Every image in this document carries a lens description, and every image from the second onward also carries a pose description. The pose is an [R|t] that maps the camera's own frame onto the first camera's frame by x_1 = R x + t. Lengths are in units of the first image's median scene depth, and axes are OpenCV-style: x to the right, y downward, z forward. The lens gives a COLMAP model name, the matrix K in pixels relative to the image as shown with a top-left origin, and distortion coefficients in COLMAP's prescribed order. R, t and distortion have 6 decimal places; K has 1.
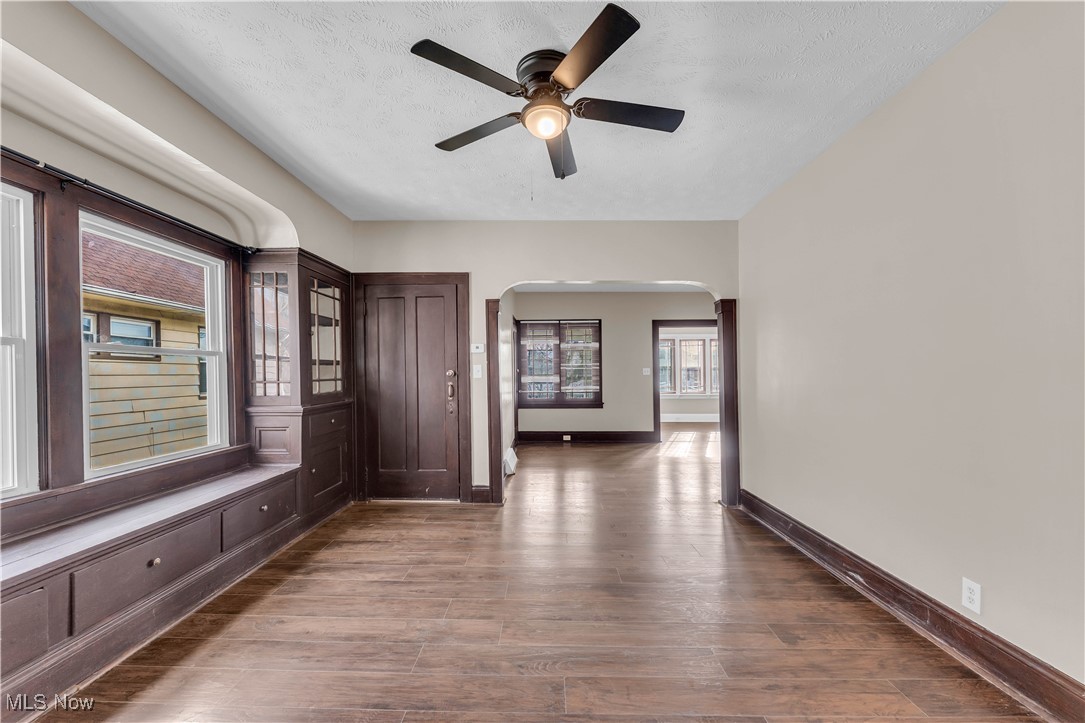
lens RADIAL K [[436.4, 0, 534.7], [0, 436.4, 368.5], [0, 0, 1]] dist [0.000254, -0.000440]
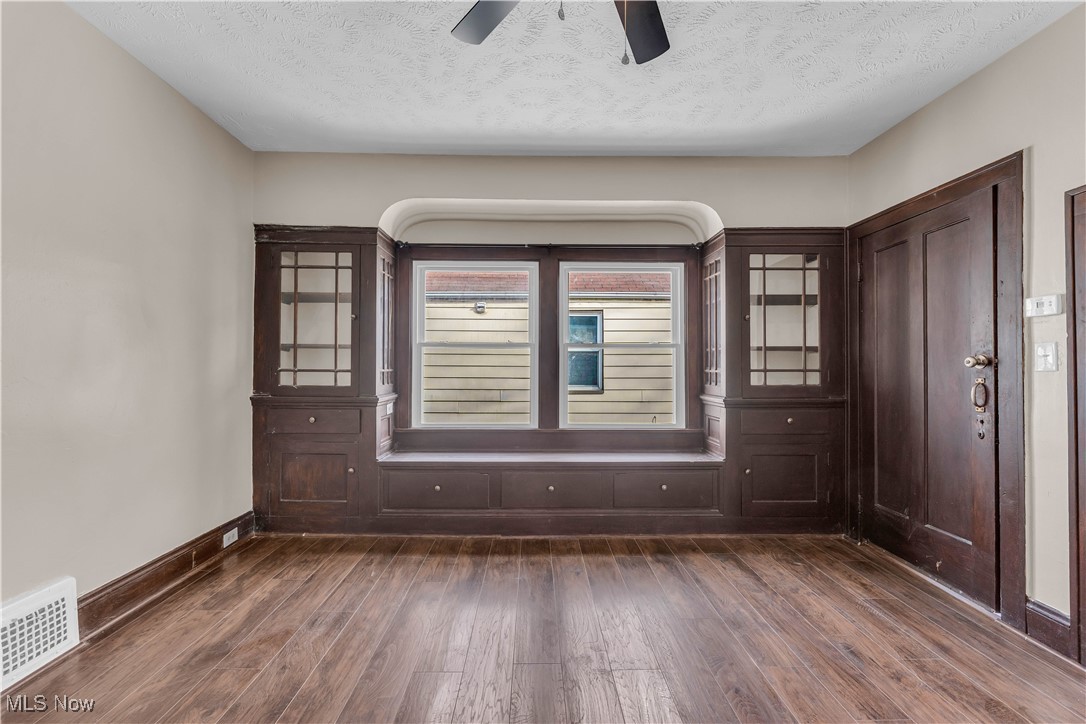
lens RADIAL K [[436.8, 0, 542.8], [0, 436.8, 367.6], [0, 0, 1]] dist [0.000254, -0.000440]
pose [[0.040806, 0.004324, -0.999158, 0.359322], [0.006361, 0.999969, 0.004588, 0.014530], [0.999147, -0.006543, 0.040777, 0.534361]]
